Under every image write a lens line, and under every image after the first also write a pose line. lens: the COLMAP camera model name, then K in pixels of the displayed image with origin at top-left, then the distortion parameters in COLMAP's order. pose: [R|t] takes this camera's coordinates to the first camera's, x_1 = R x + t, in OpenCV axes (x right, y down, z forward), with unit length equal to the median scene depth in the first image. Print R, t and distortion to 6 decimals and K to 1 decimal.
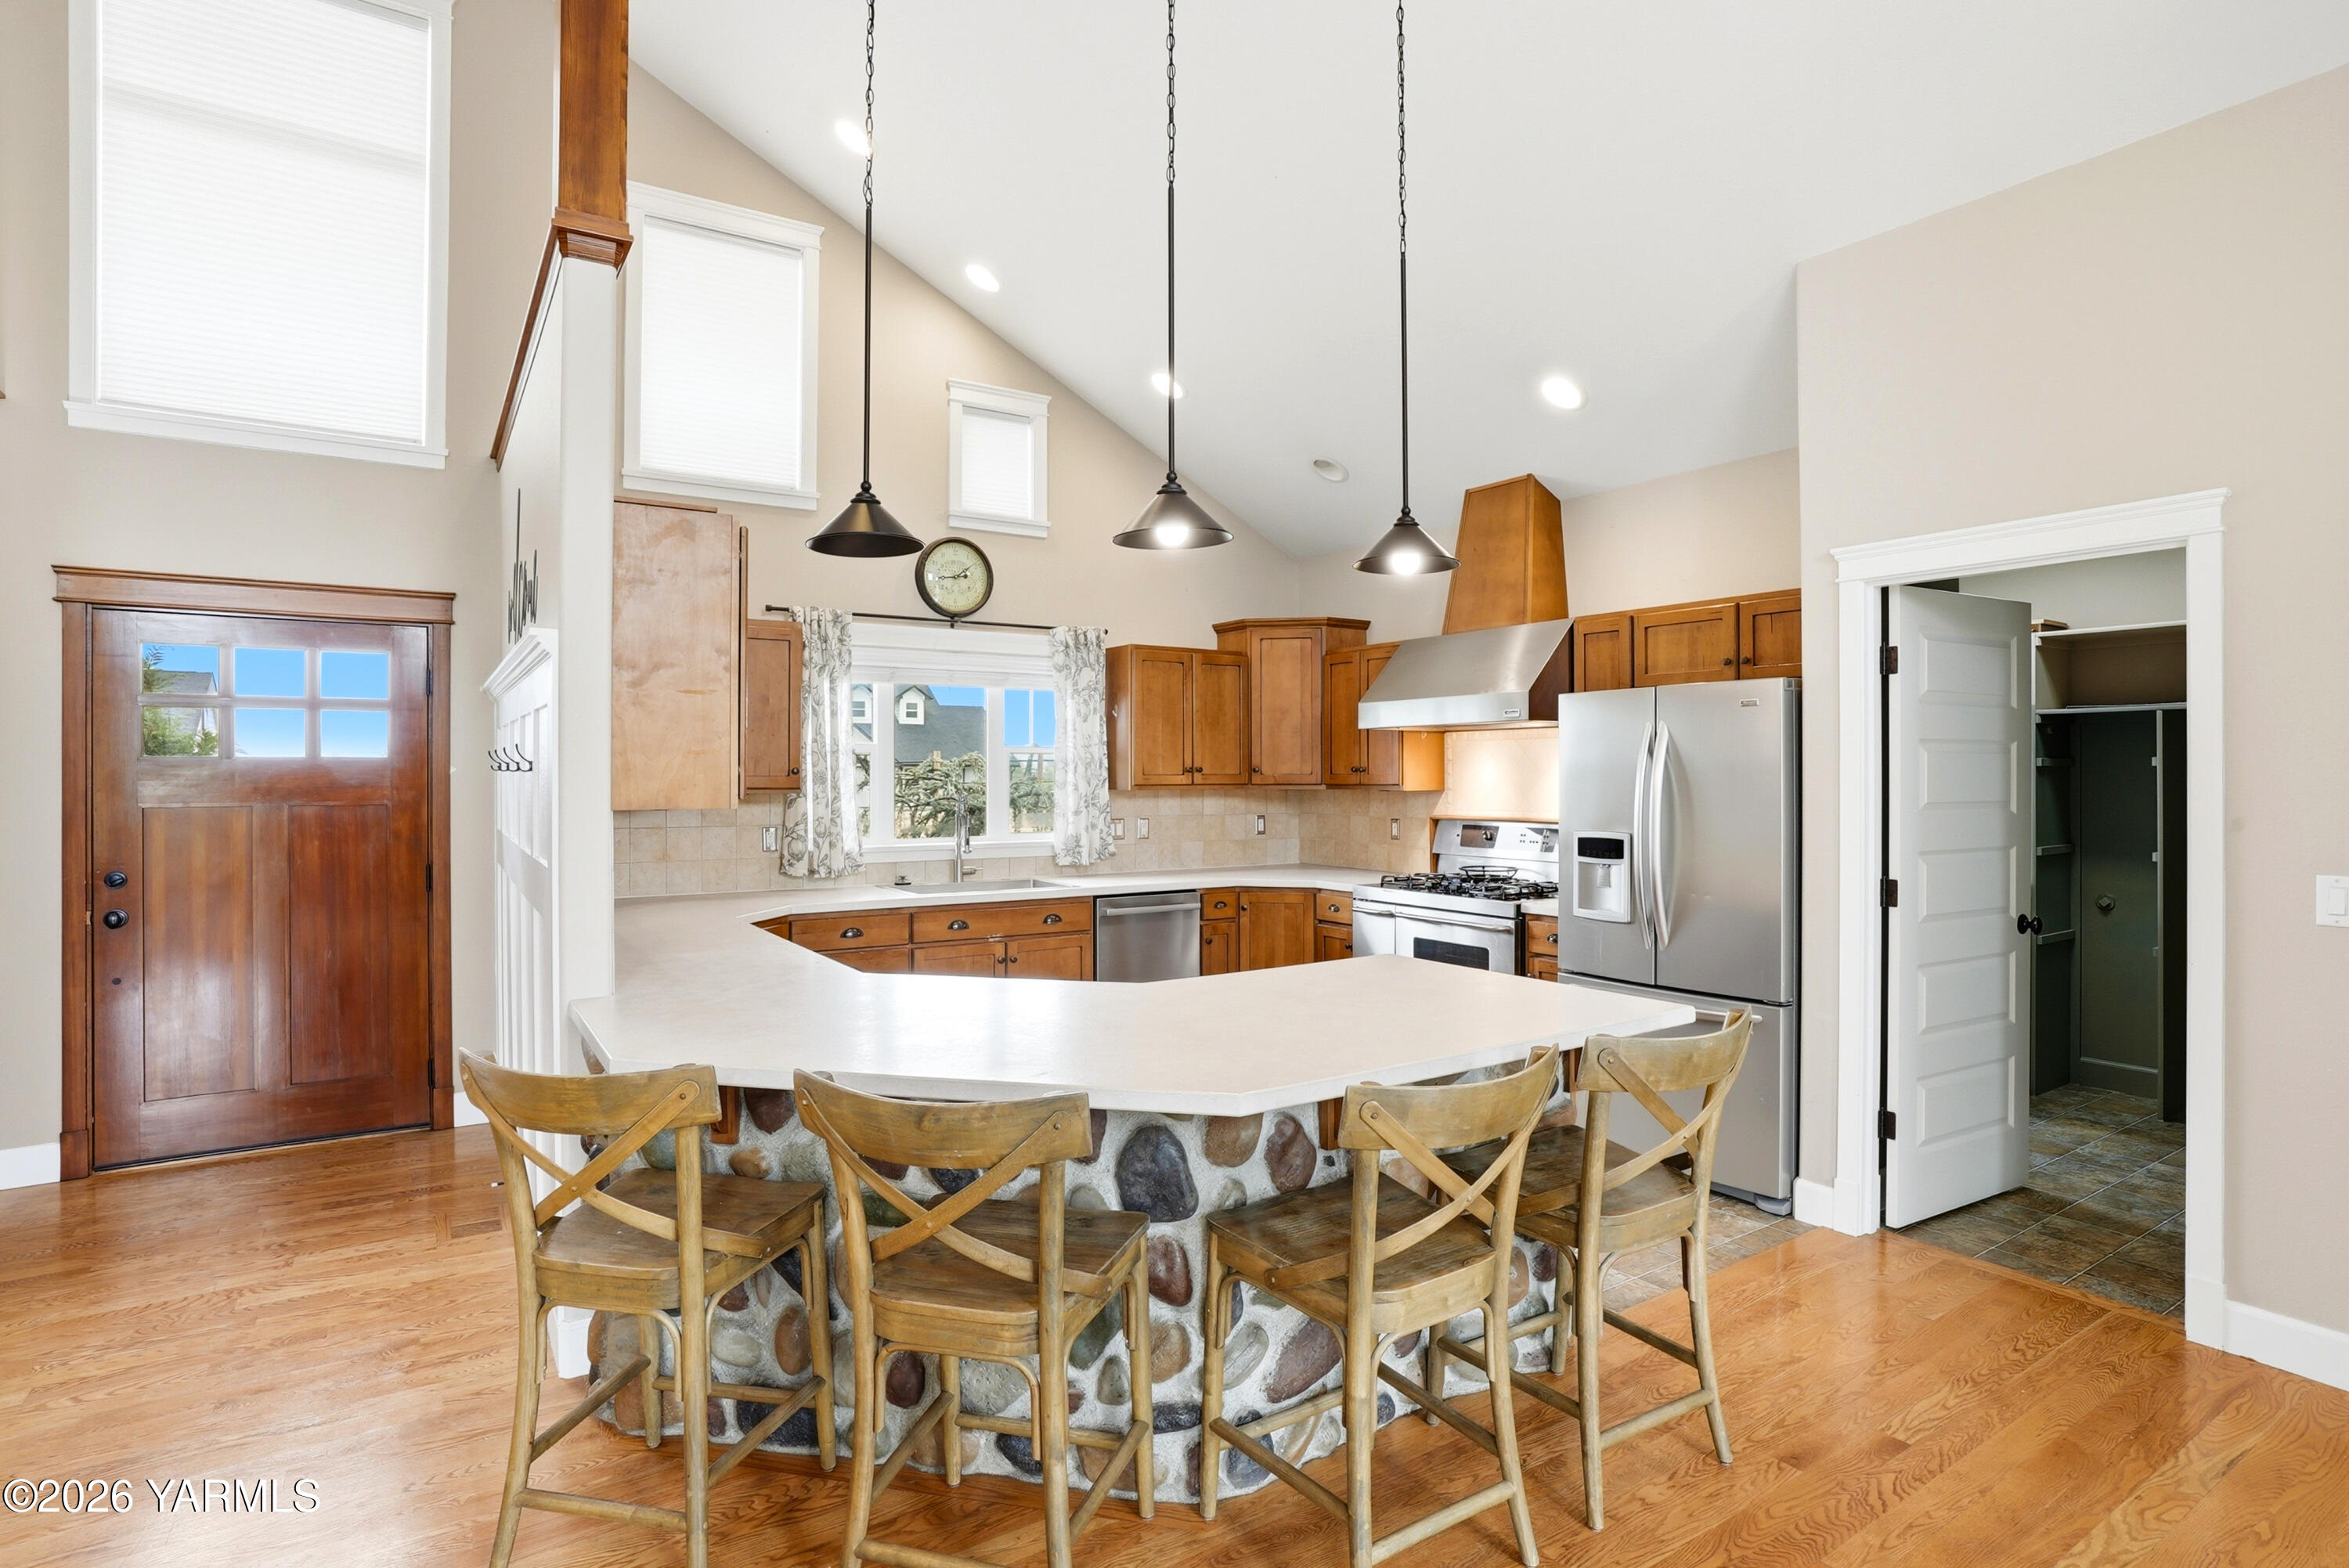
lens RADIAL K [[1193.8, 0, 1185.1], [0, 1193.8, 775.4], [0, 0, 1]] dist [-0.064475, 0.030593]
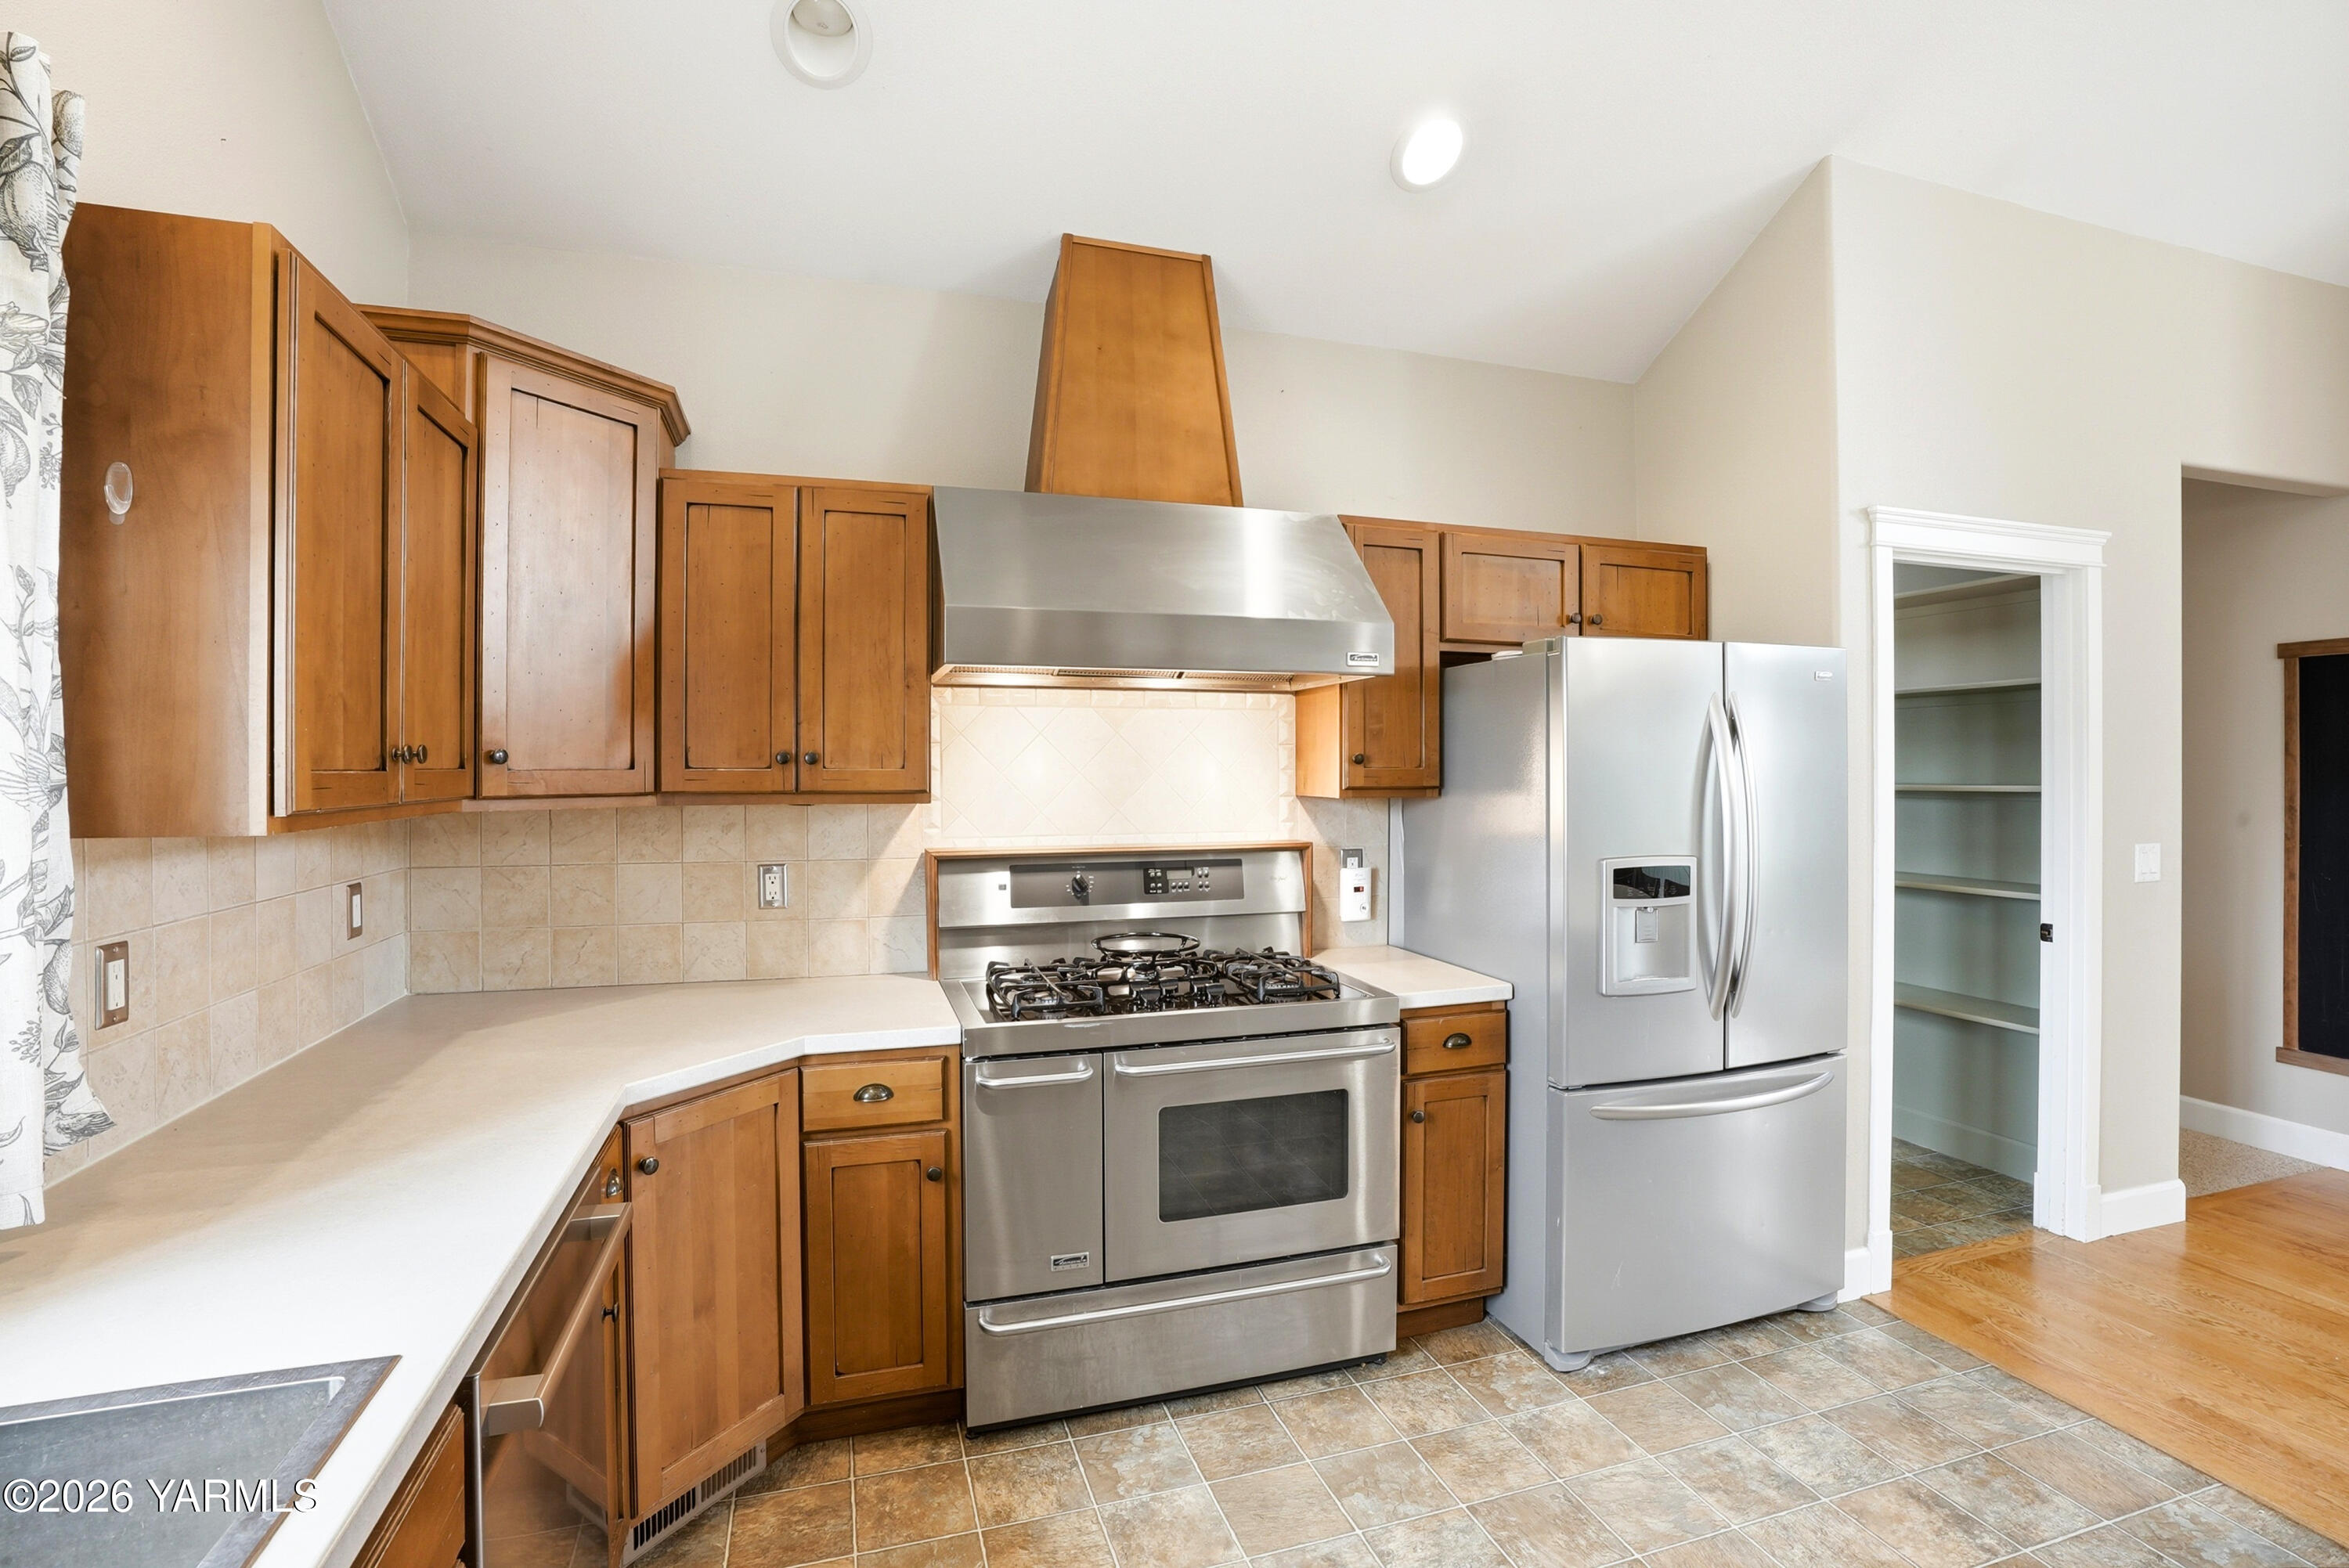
lens RADIAL K [[1094.1, 0, 1179.9], [0, 1094.1, 768.7], [0, 0, 1]] dist [-0.085415, 0.041070]
pose [[0.263601, 0.000744, 0.964631, -0.226892], [0.003427, 0.999993, -0.001708, 0.000130], [-0.964626, 0.003756, 0.263597, 0.872975]]
